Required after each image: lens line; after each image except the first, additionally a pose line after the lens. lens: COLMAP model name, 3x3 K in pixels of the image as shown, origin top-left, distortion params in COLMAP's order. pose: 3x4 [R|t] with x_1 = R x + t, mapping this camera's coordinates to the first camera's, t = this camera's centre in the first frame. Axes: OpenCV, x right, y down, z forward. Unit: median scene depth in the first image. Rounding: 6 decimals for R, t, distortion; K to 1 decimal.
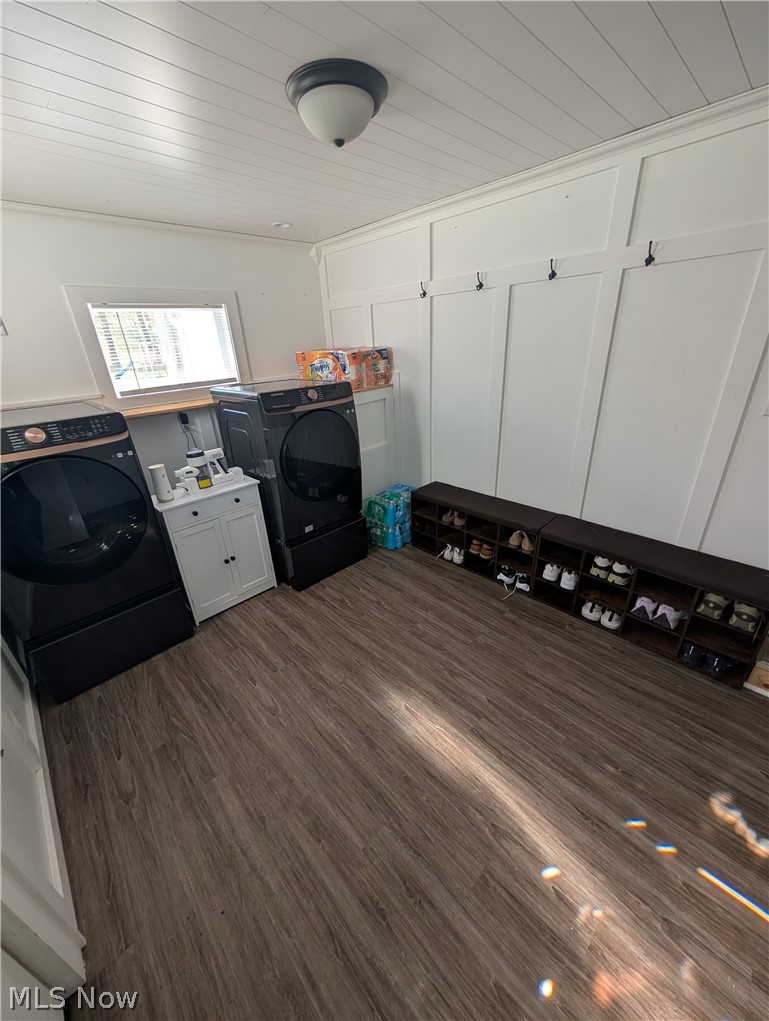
lens RADIAL K [[388.3, 0, 384.5], [0, 388.3, 510.5], [0, 0, 1]] dist [0.001119, 0.003543]
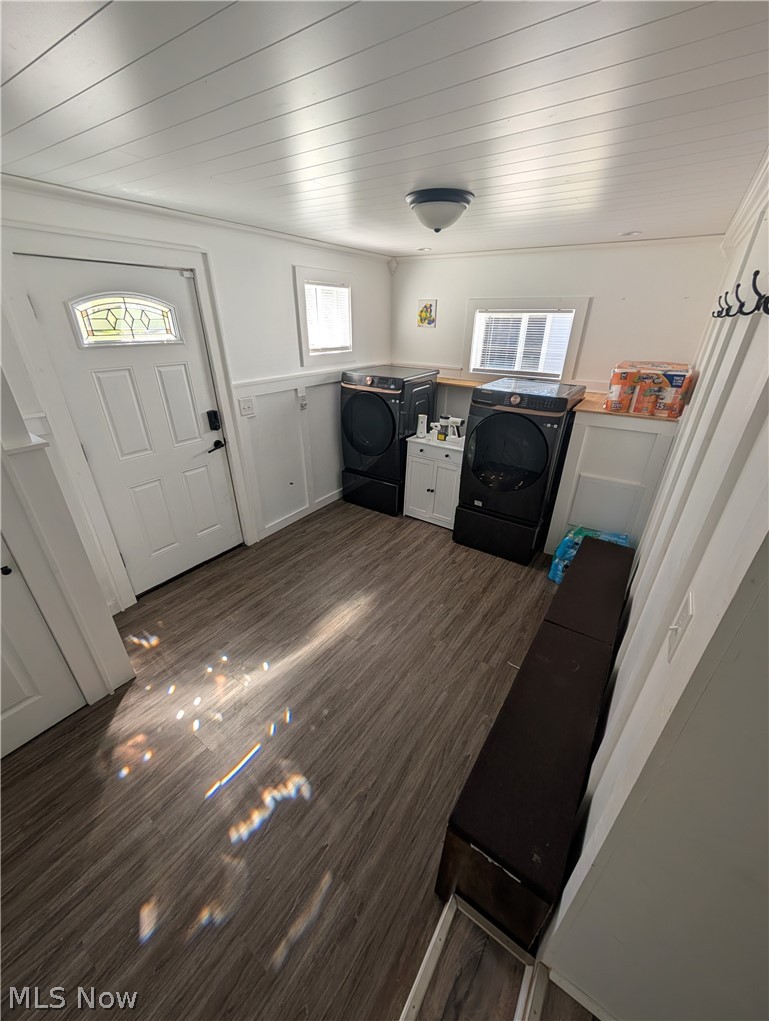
lens RADIAL K [[386.4, 0, 382.2], [0, 386.4, 514.2], [0, 0, 1]] dist [-0.000911, 0.000120]
pose [[0.200798, 0.494733, -0.845529, 1.008067], [-0.420398, 0.823111, 0.381778, -0.335226], [0.884842, 0.278798, 0.373263, 0.364967]]
